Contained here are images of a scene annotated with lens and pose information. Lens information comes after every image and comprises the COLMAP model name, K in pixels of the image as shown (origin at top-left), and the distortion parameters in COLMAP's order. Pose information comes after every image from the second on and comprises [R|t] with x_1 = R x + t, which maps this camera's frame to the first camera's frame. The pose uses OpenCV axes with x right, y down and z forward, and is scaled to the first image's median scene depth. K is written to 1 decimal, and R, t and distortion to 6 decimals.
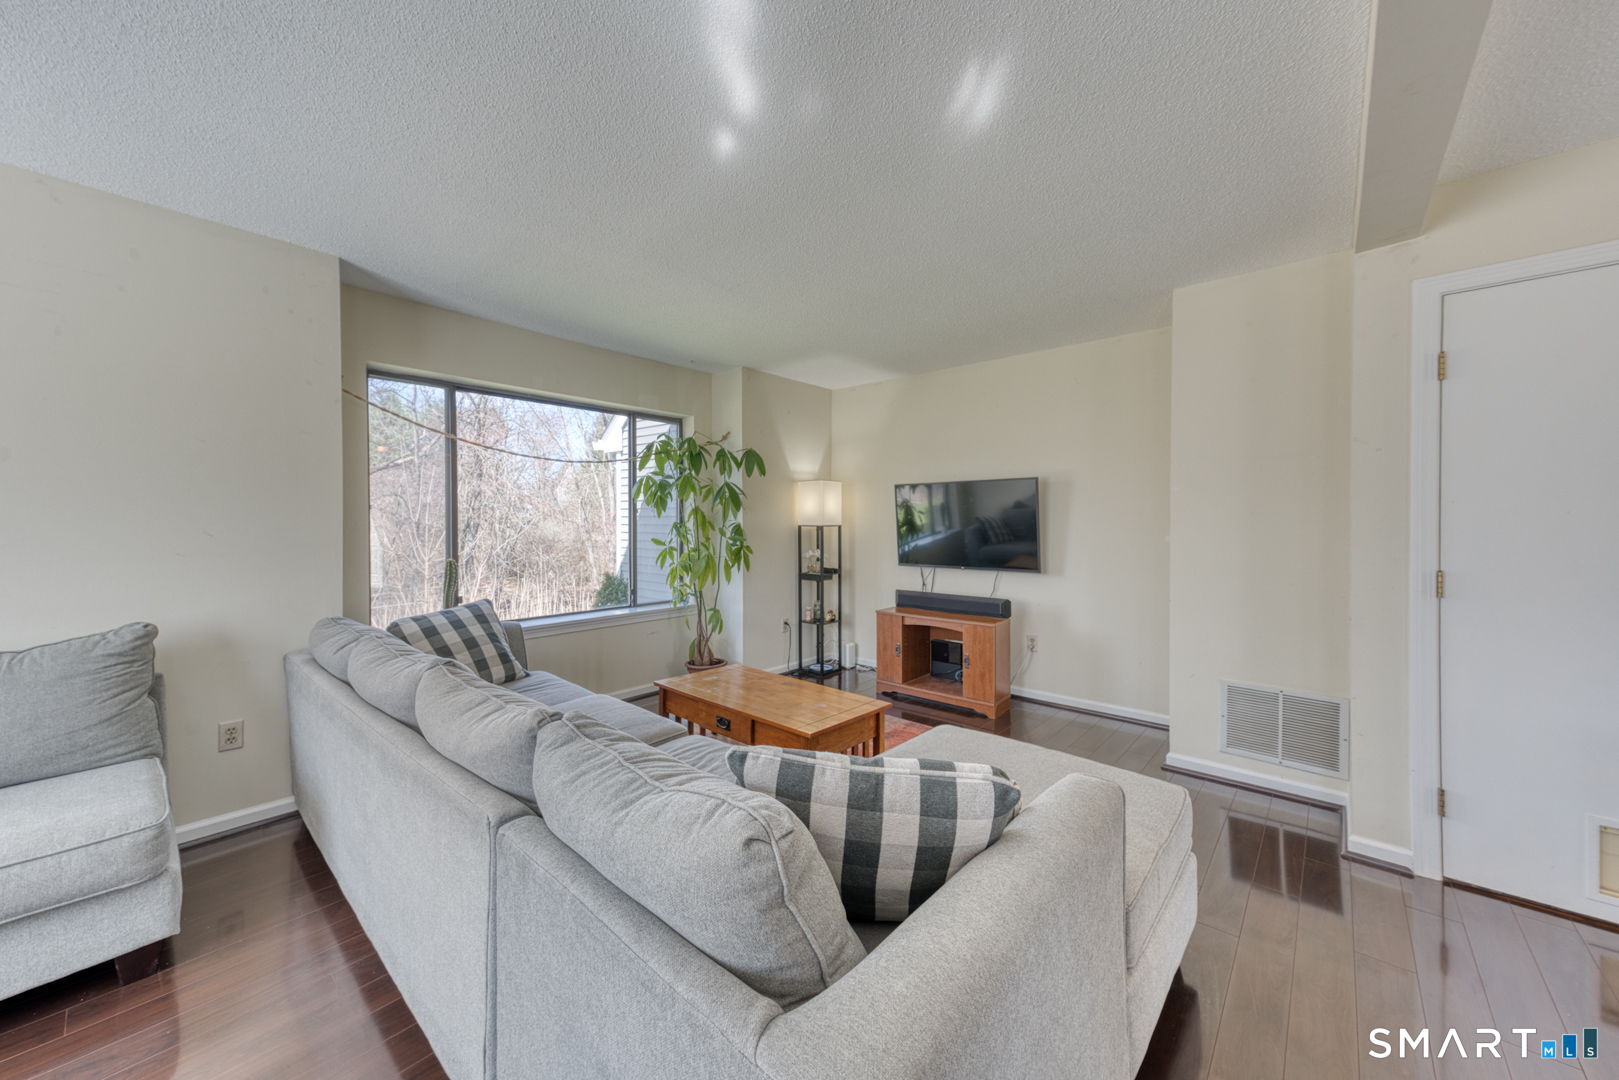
lens RADIAL K [[573.4, 0, 816.3], [0, 573.4, 525.5], [0, 0, 1]] dist [0.016227, -0.000127]
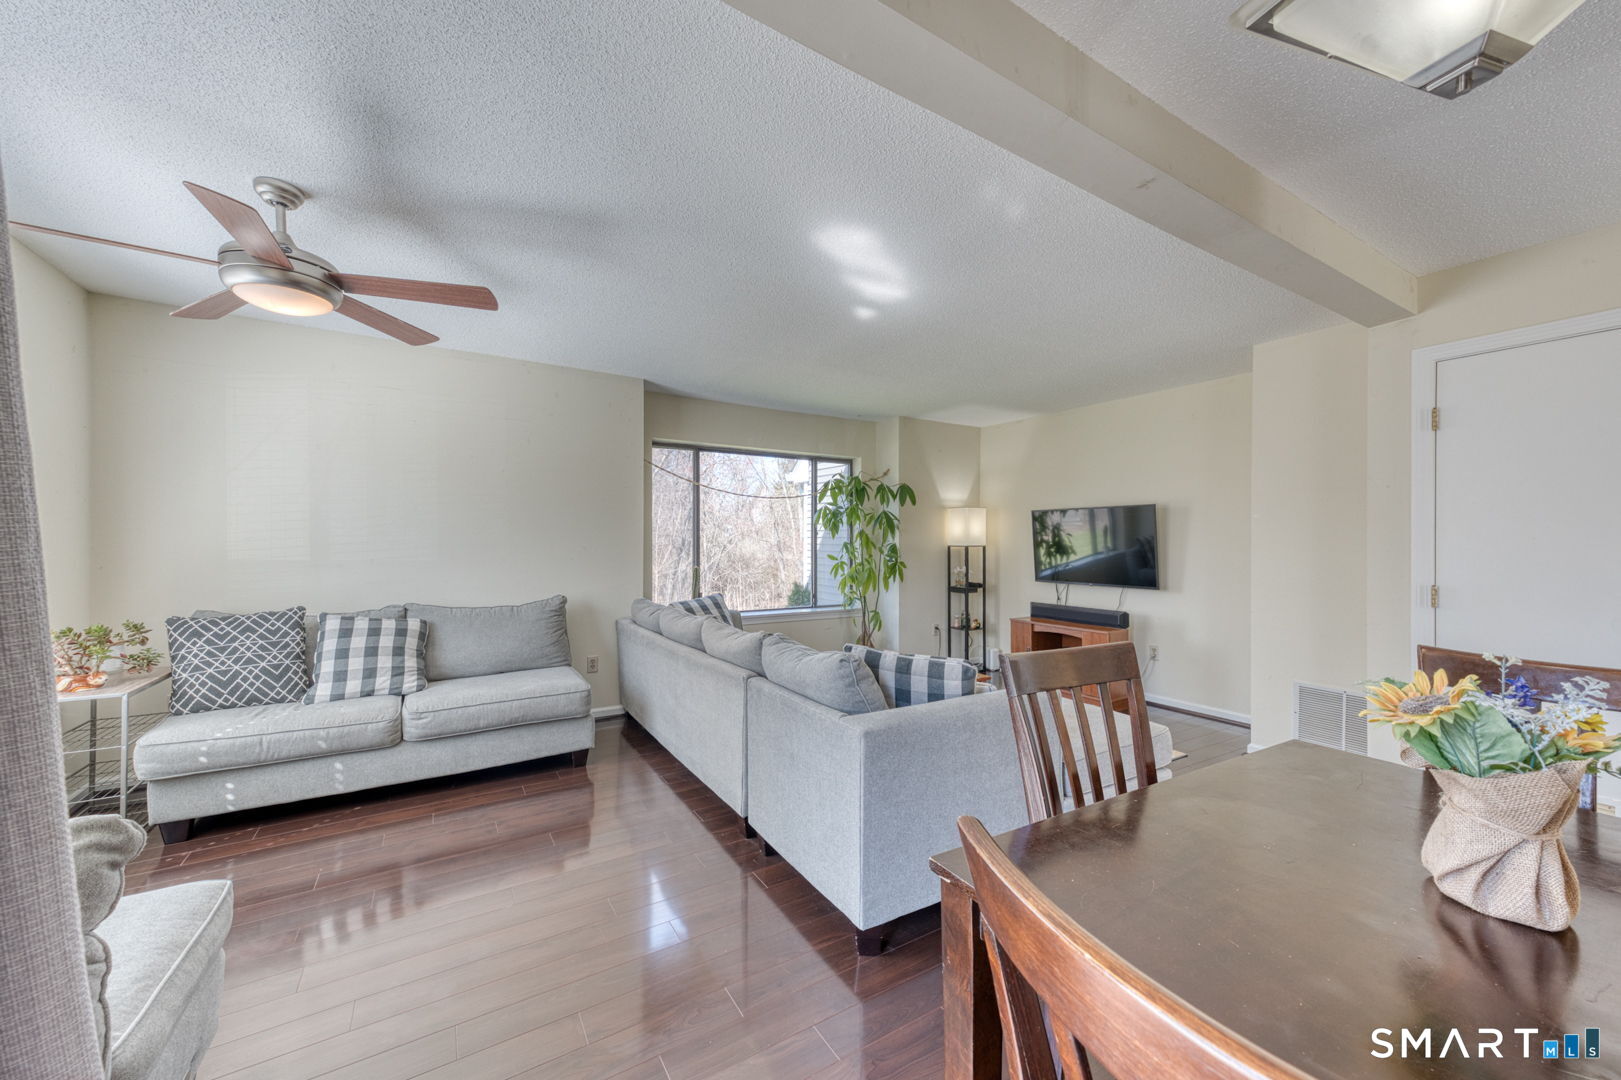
lens RADIAL K [[605.3, 0, 821.4], [0, 605.3, 540.7], [0, 0, 1]] dist [0.013593, 0.000078]
pose [[0.952774, 0.004070, -0.303652, 0.113716], [-0.006720, 0.999948, -0.007682, 0.001126], [0.303605, 0.009359, 0.952752, -0.304693]]
